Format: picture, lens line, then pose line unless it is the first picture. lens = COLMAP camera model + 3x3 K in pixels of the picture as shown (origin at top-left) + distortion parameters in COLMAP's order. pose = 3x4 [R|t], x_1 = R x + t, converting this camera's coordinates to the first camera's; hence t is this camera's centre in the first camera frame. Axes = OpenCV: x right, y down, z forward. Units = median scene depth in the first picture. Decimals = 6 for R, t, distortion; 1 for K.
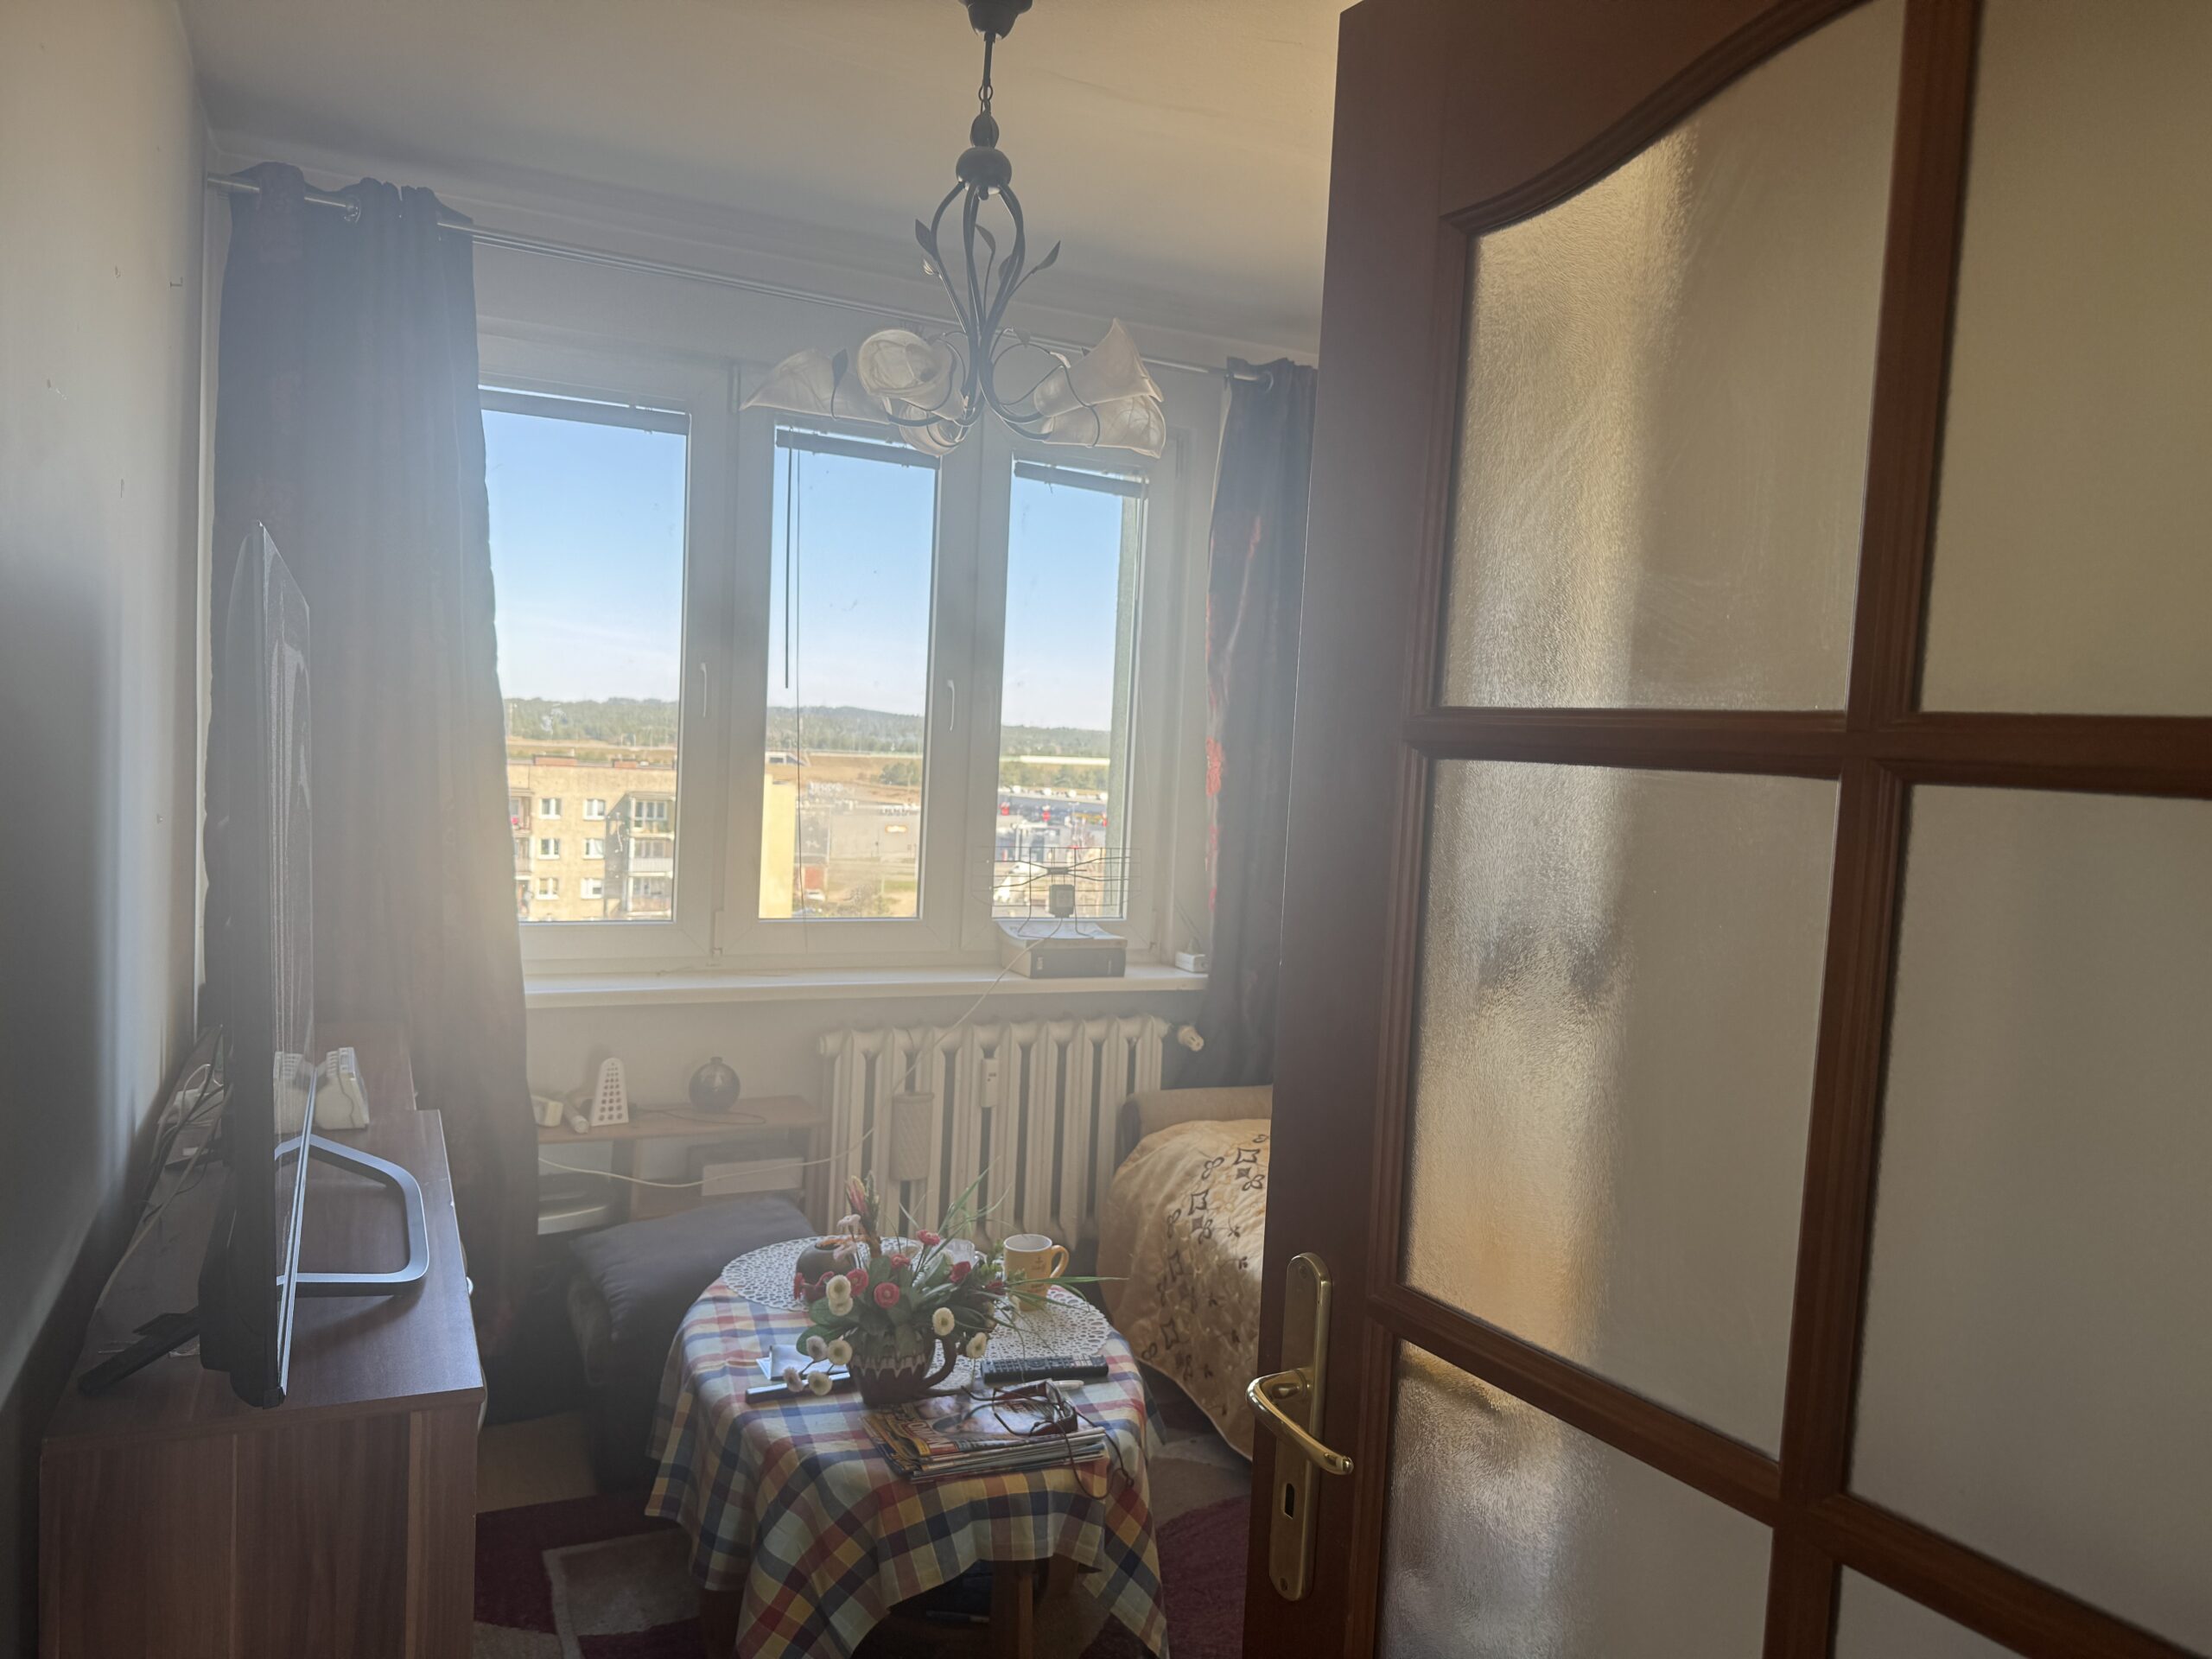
lens RADIAL K [[1499.9, 0, 1163.1], [0, 1499.9, 879.1], [0, 0, 1]] dist [0.020791, -0.050888]
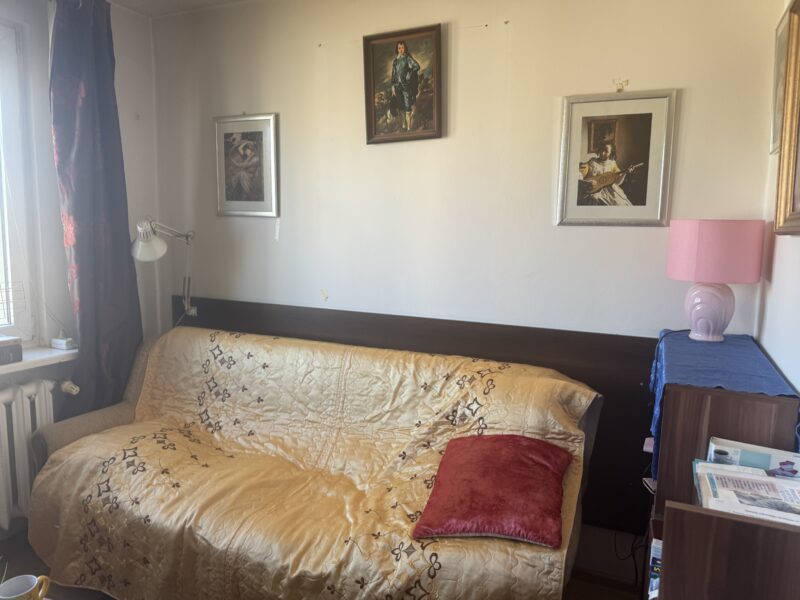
lens RADIAL K [[542.5, 0, 396.6], [0, 542.5, 298.0], [0, 0, 1]] dist [0.020791, -0.050888]
pose [[0.768897, -0.107085, 0.630341, -0.080647], [0.067270, 0.993952, 0.086800, -0.027466], [-0.635823, -0.024337, 0.771451, 0.303446]]
